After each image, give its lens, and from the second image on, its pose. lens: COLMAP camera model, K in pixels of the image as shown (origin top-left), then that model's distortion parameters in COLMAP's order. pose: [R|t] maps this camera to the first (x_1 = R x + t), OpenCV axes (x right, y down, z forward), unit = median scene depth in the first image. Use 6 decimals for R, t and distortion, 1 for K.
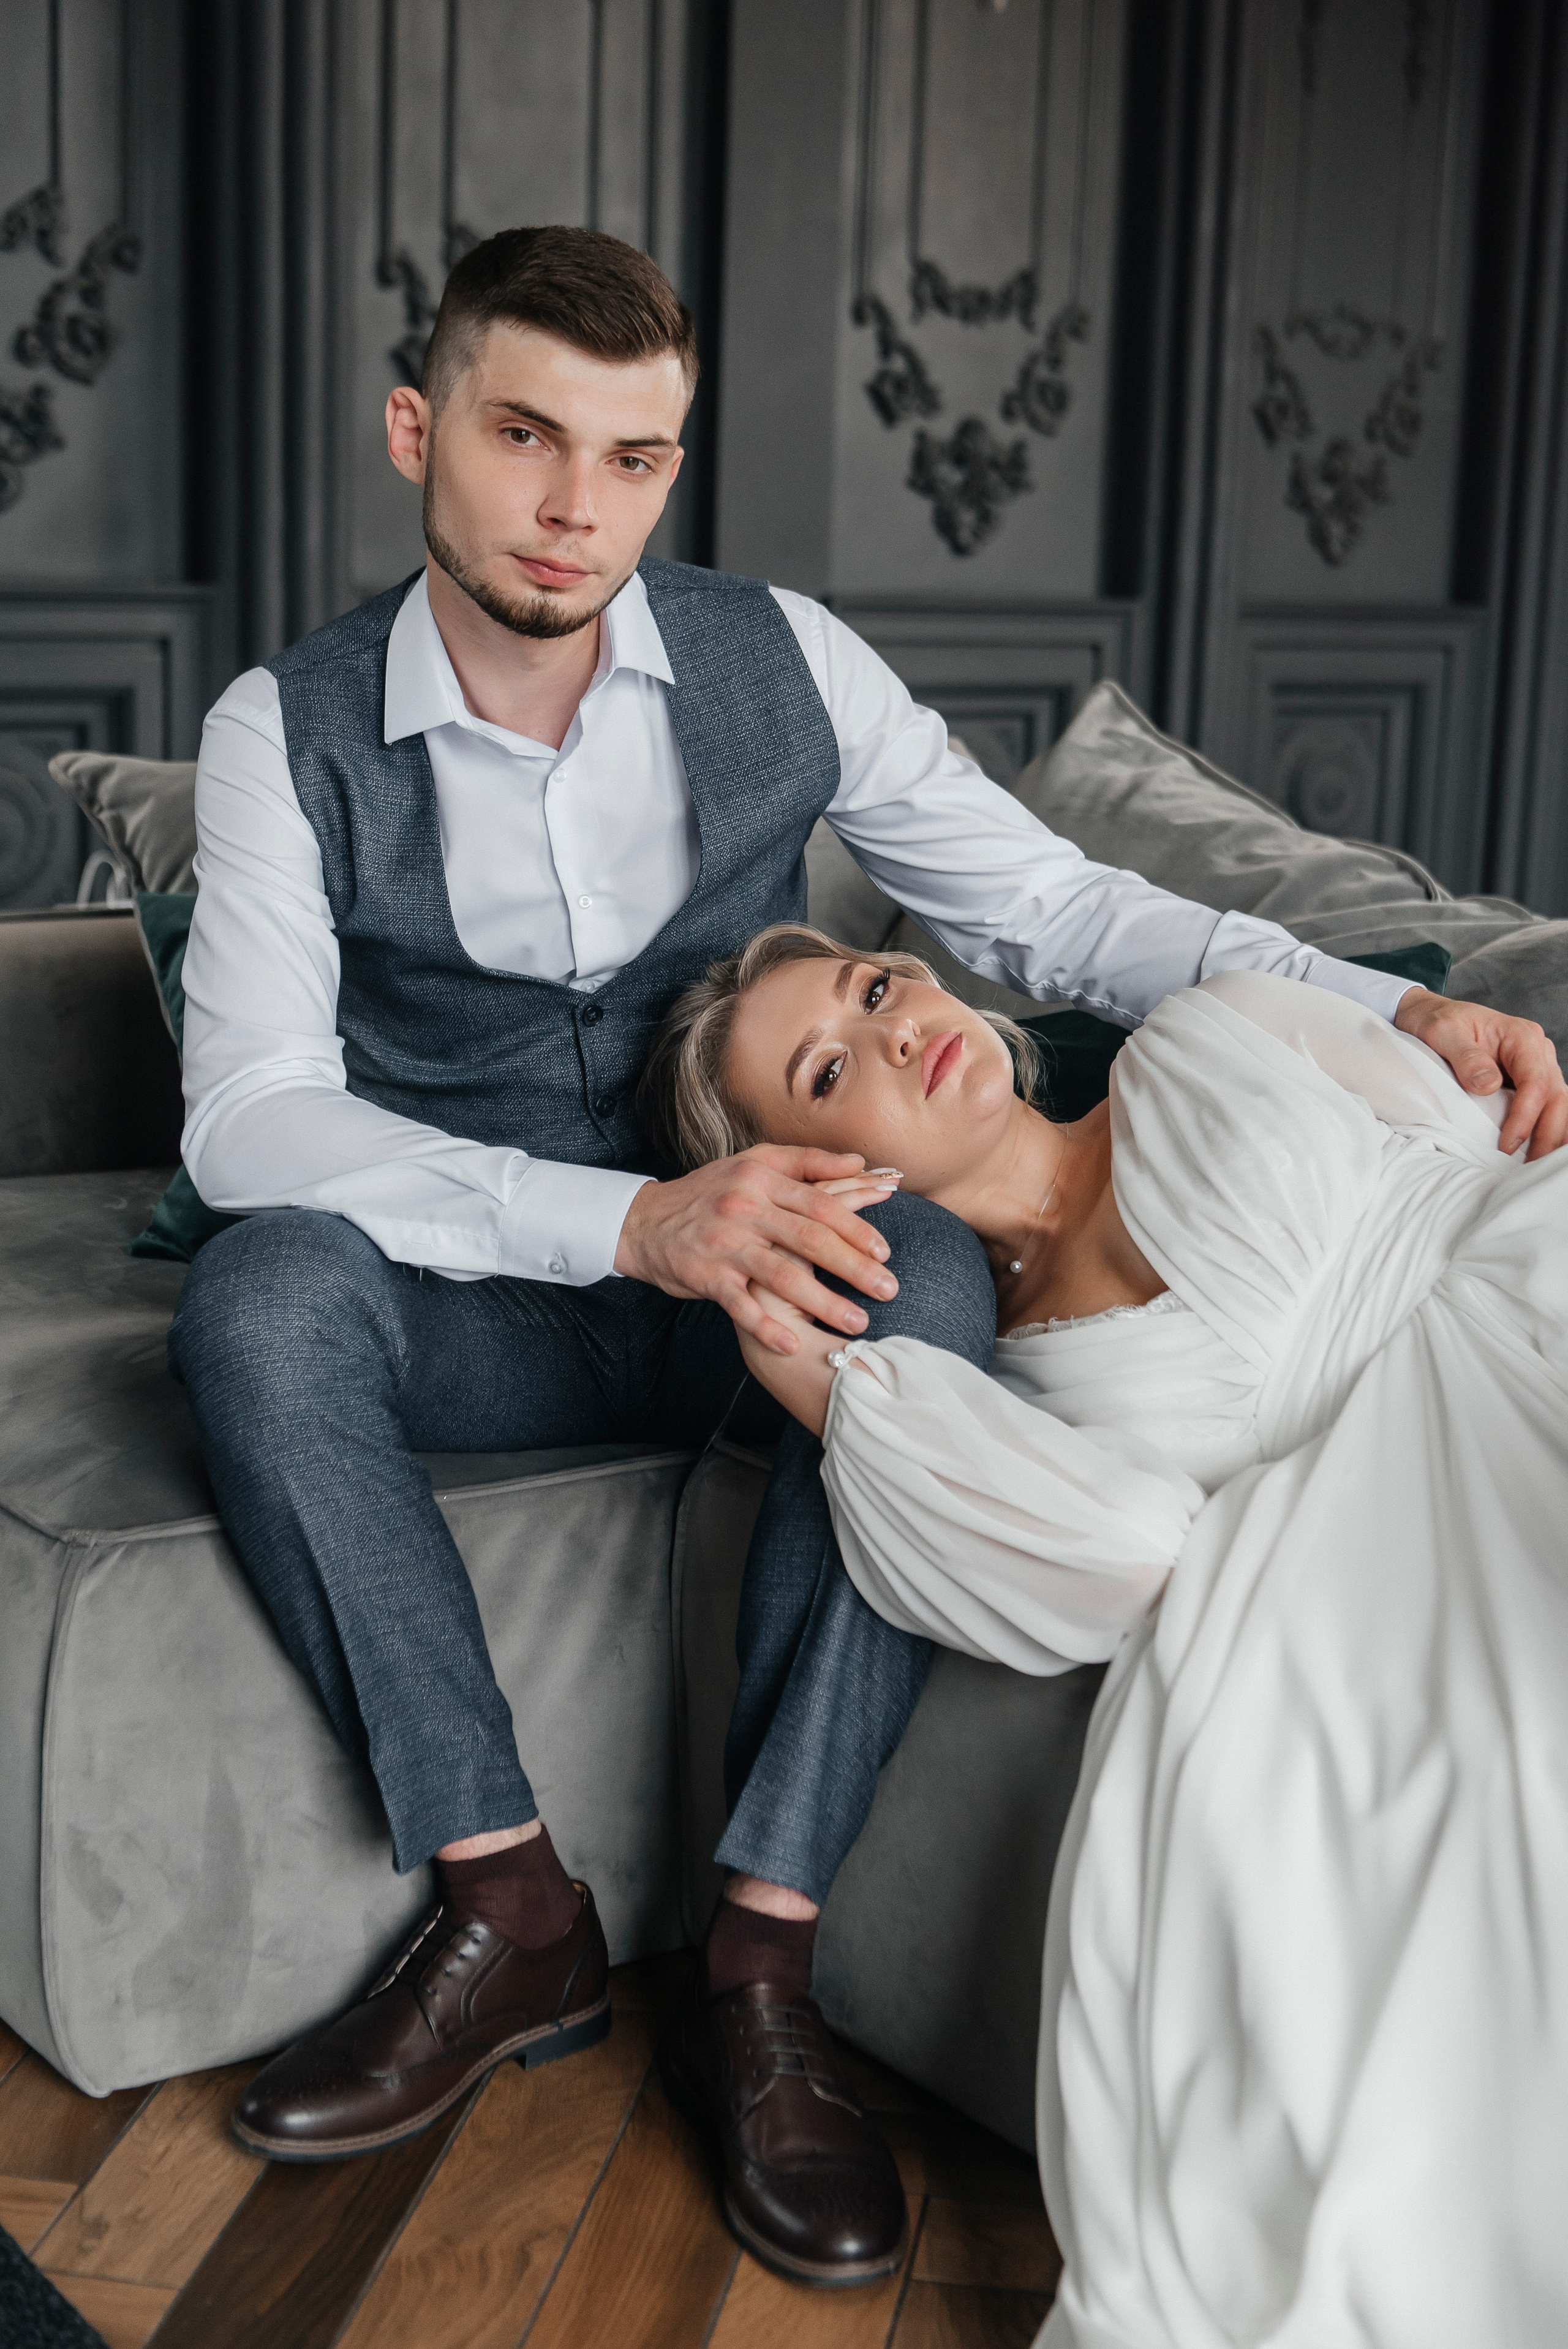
lens RADIAL K [[3258.5, 0, 785.1], [0, 3258.5, 1166.9], [0, 0, 1]] dist [-0.039866, 0.000000]
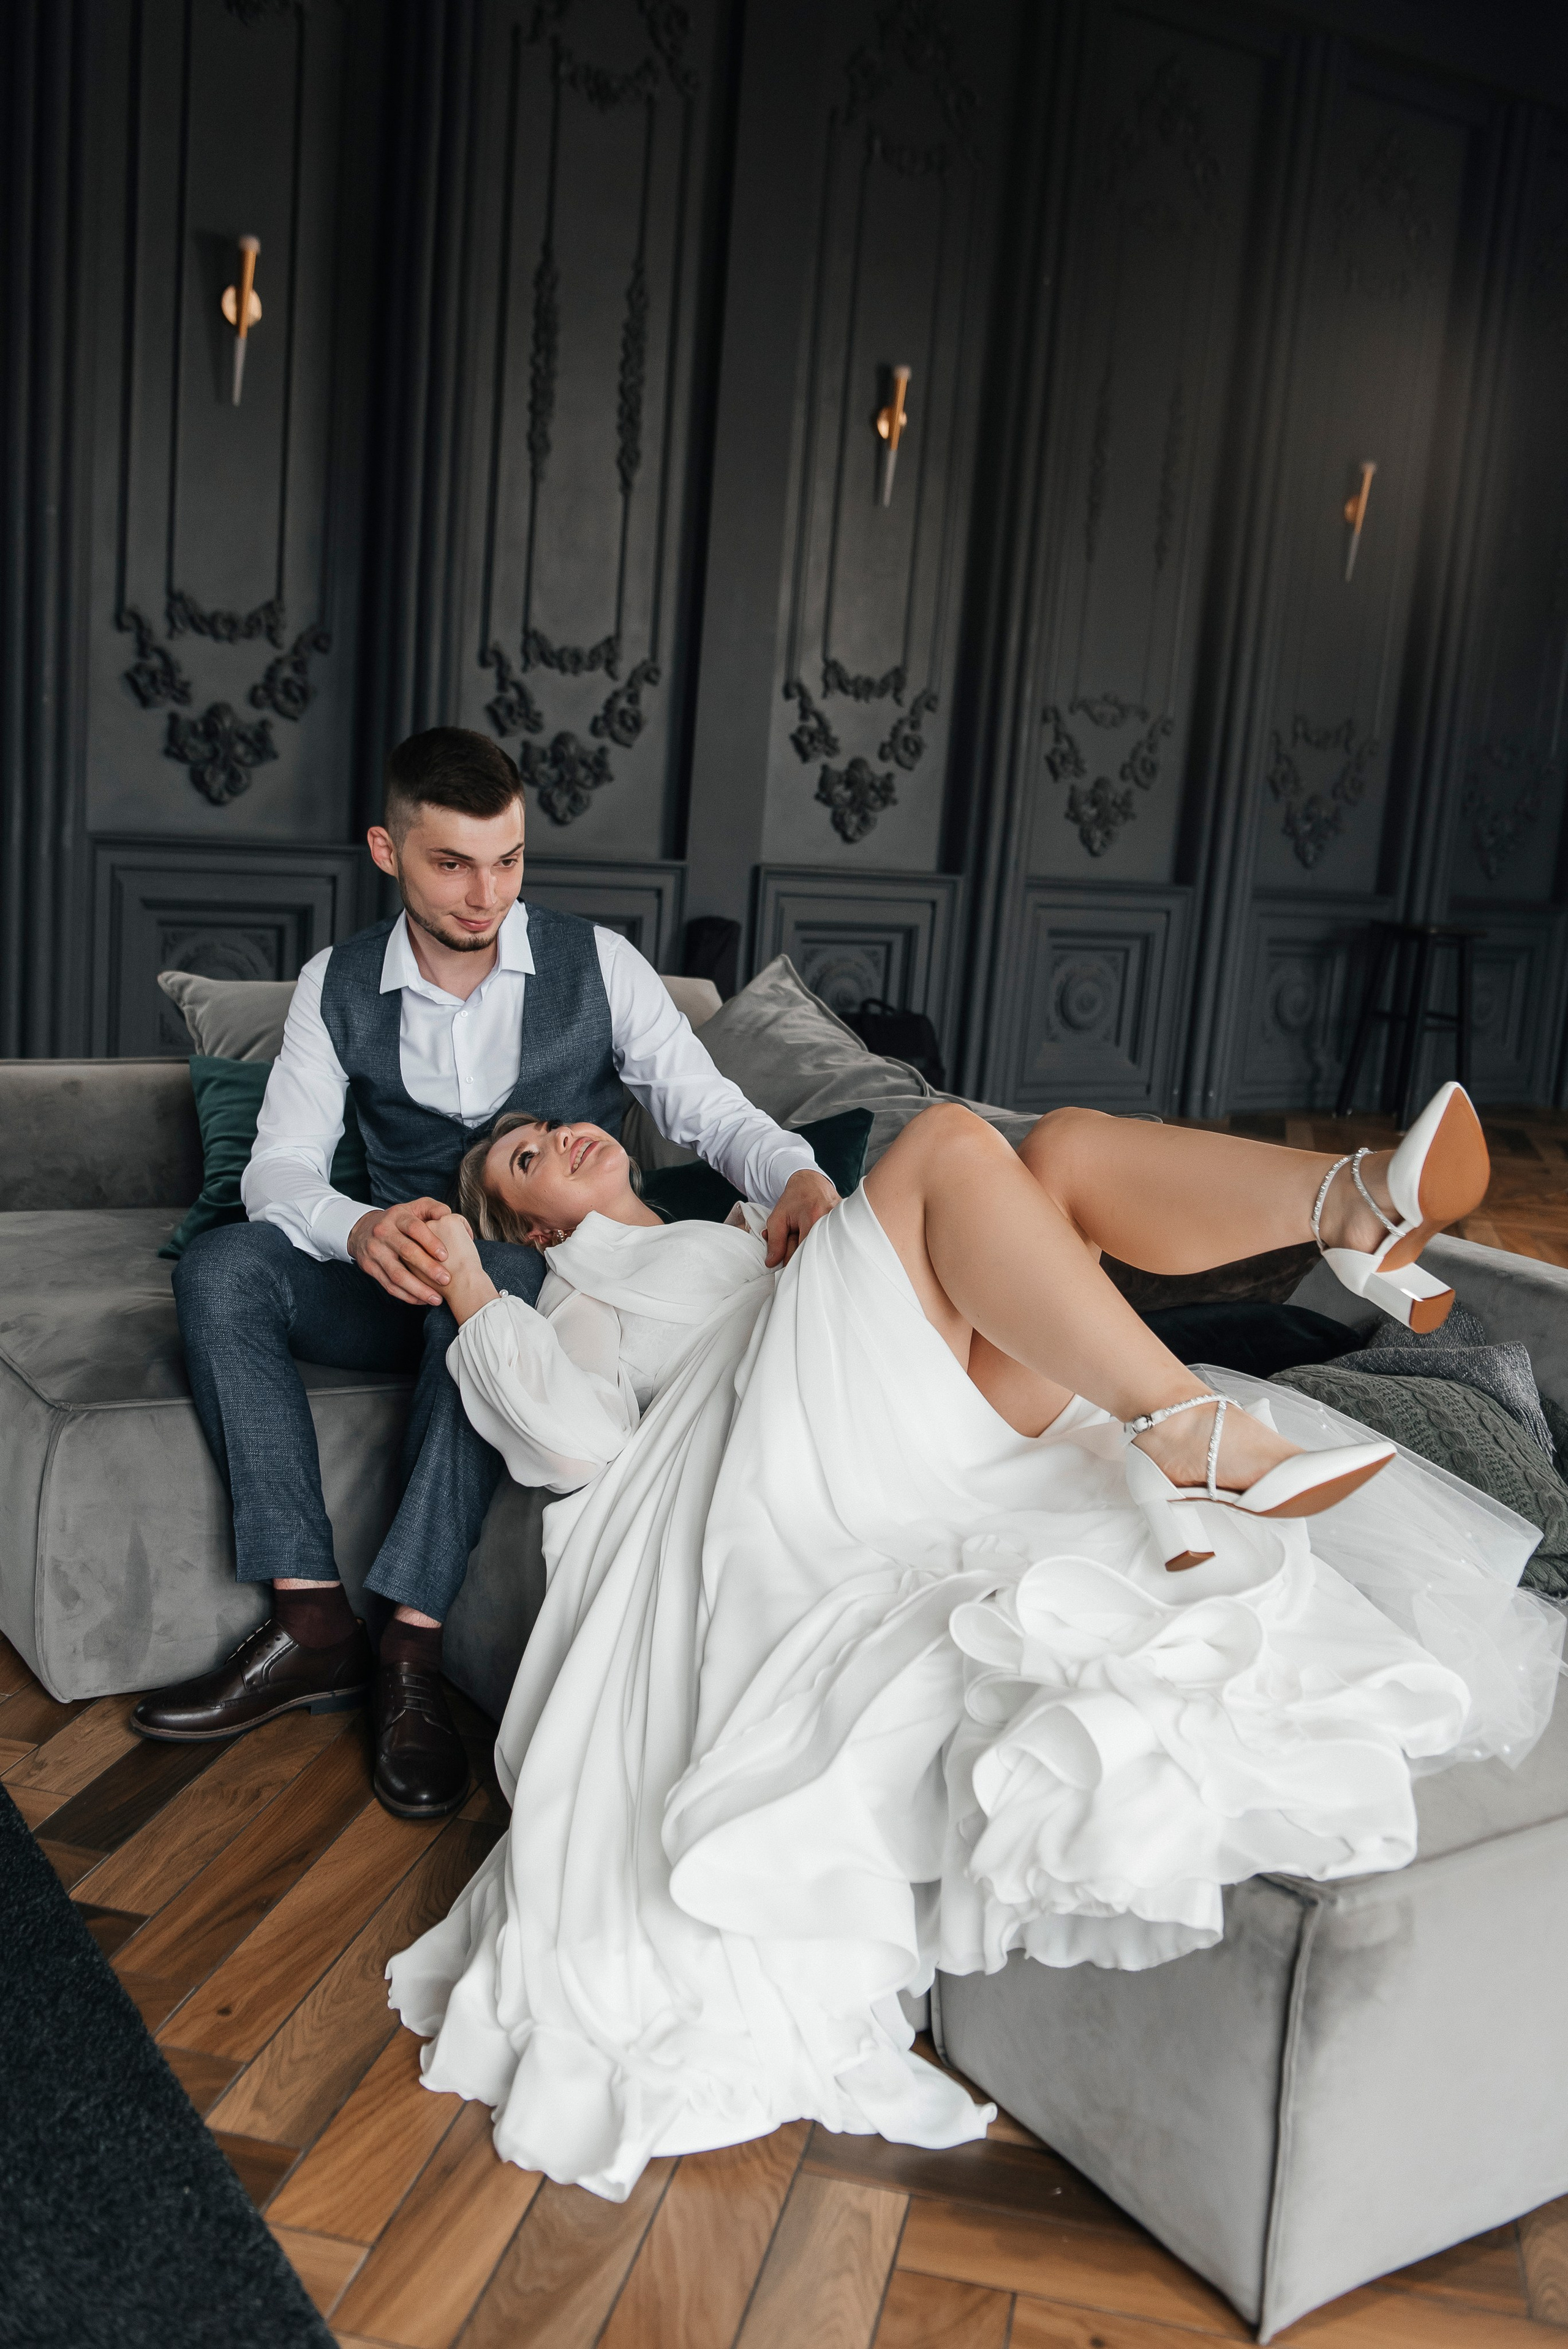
lens RADIAL K [[2191.0, 0, 786.8], [0, 2191.0, 1184.7], [0, 0, 1]] dist [-0.013425, 0.000000]
pose [[0.997787, 0.054067, -0.038716, 0.089958], [-0.054435, 0.998481, -0.008523, -0.010033], [0.038196, 0.010612, 0.999214, -0.097249]]
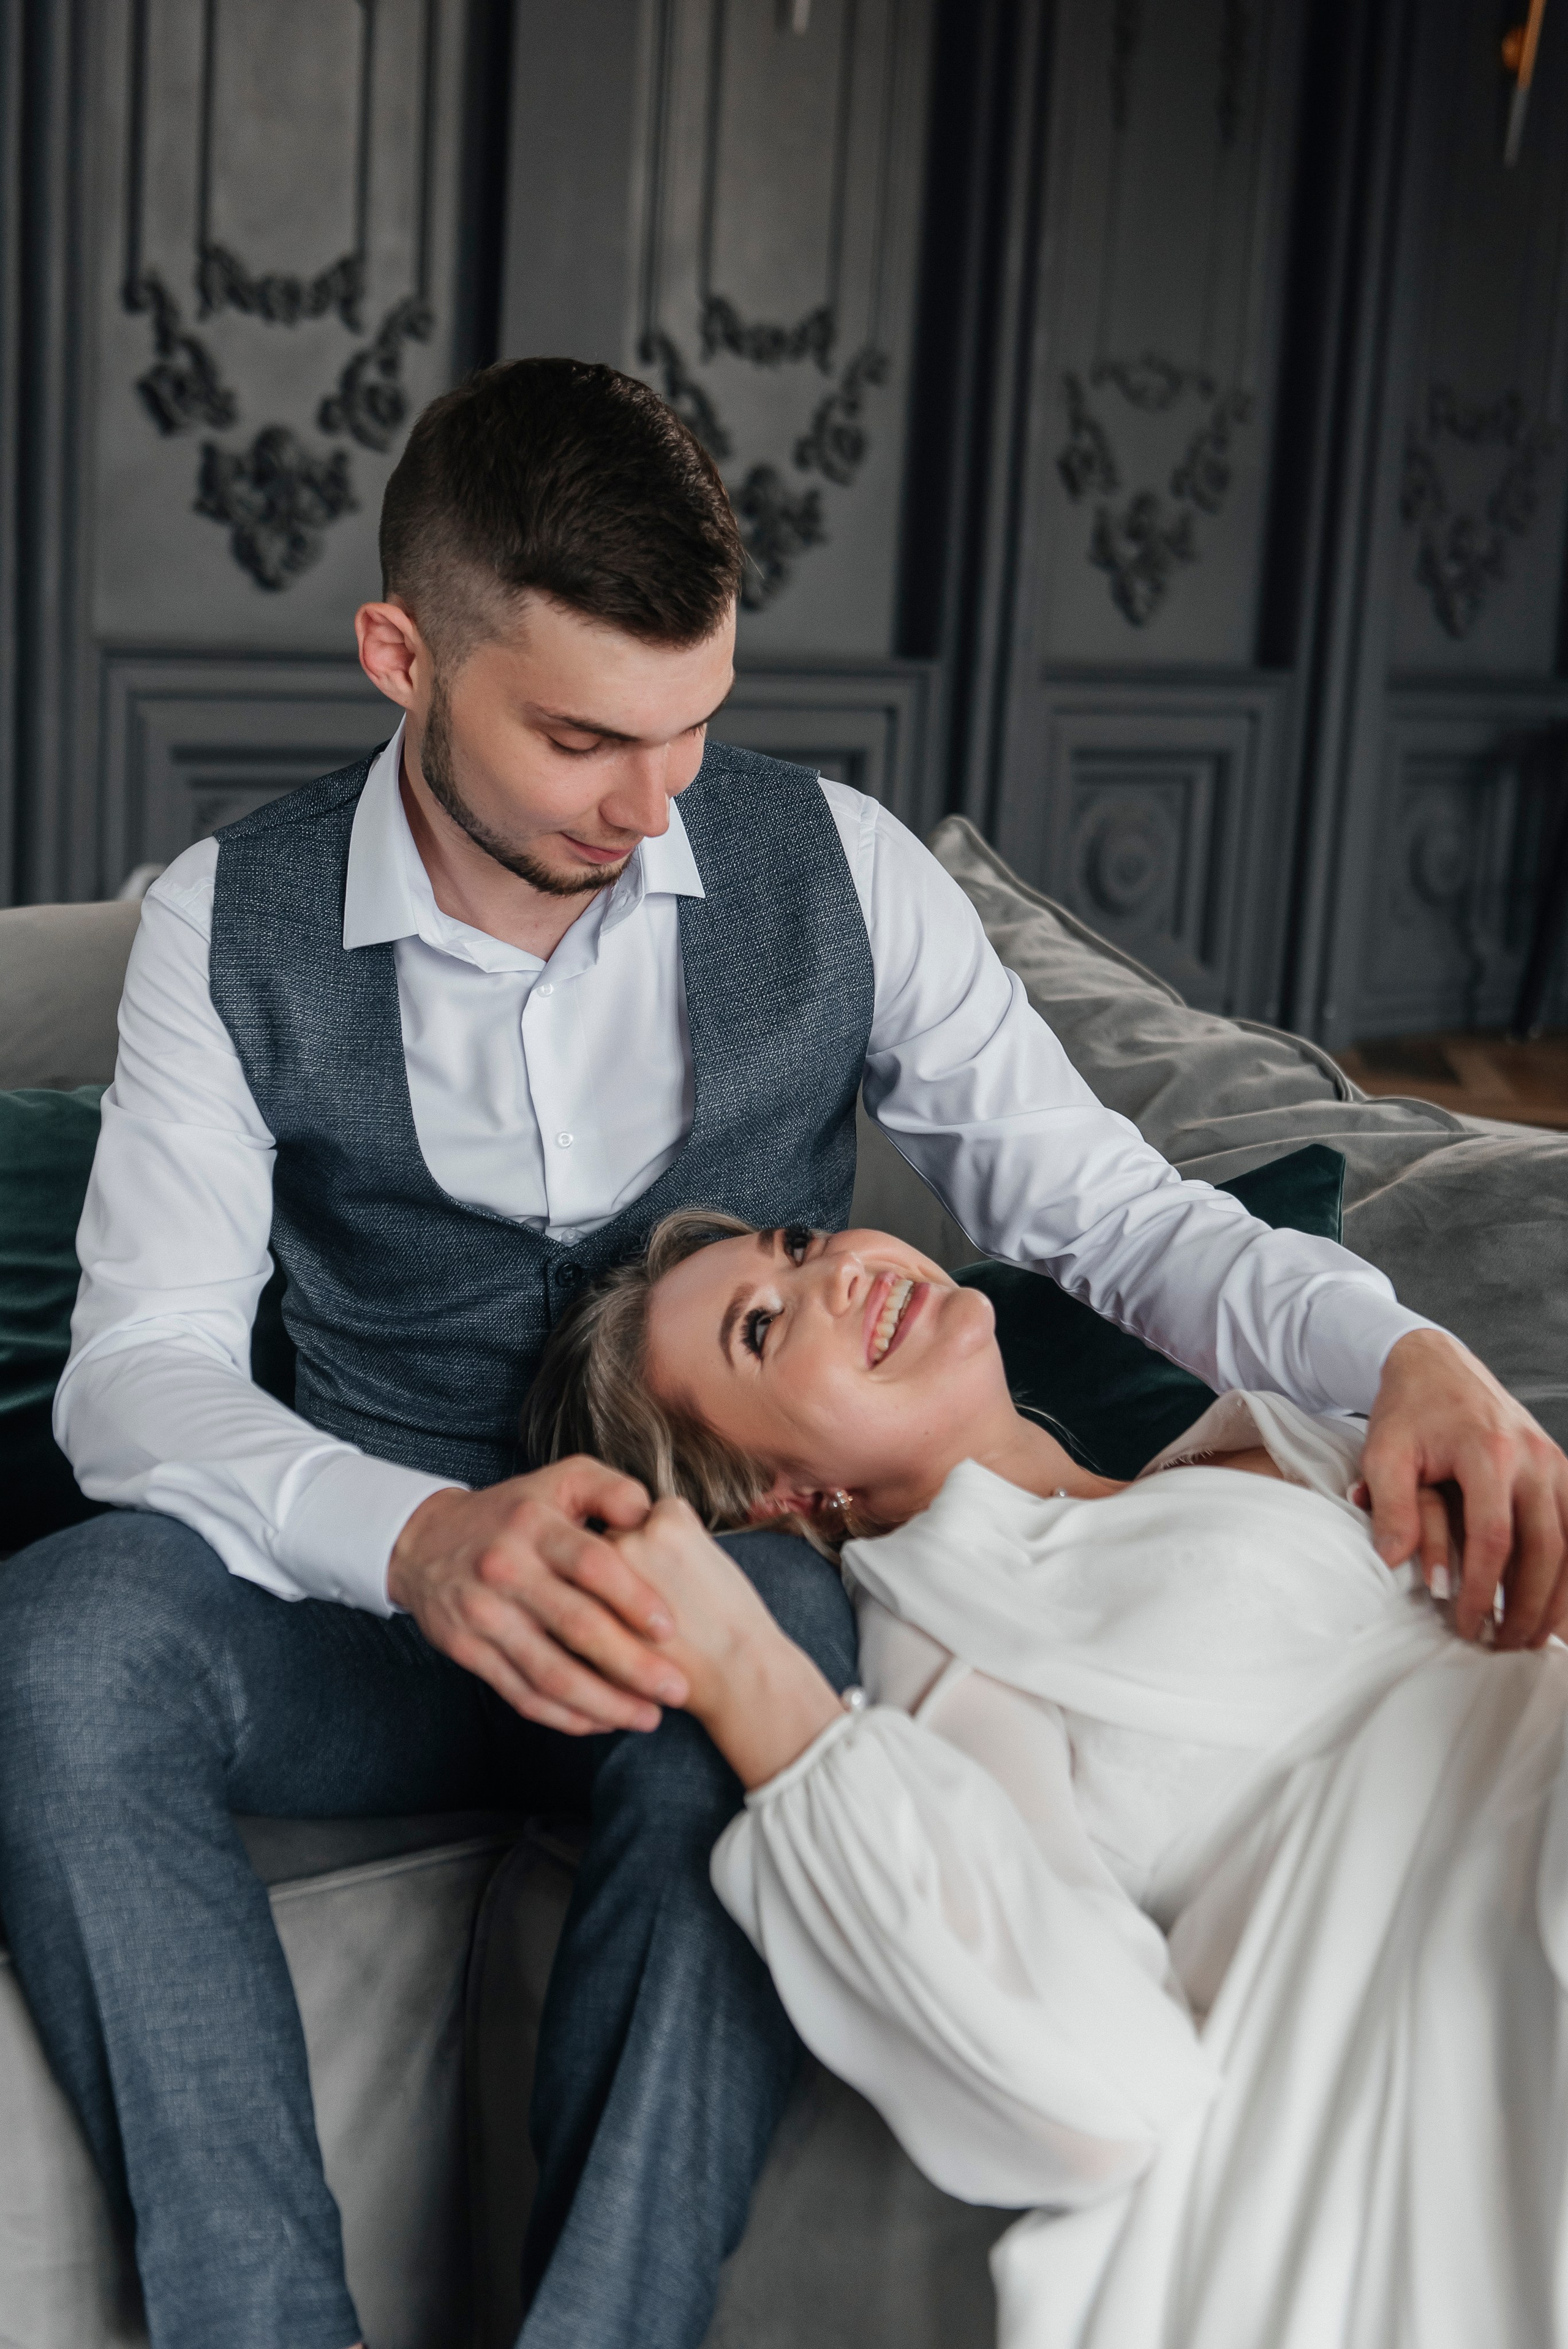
lens RADIAL K [[3258.5, 0, 775.6], [0, 3258.5, 1156.5], [0, 0, 1]] dist [-0.039866, 0.000000]
pose [[0.997147, 0.011431, 0.074609, -0.008122], [-0.011111, 0.999927, -0.004692, -0.031503], [-0.074658, 0.003850, 0.997202, 0.077059]]
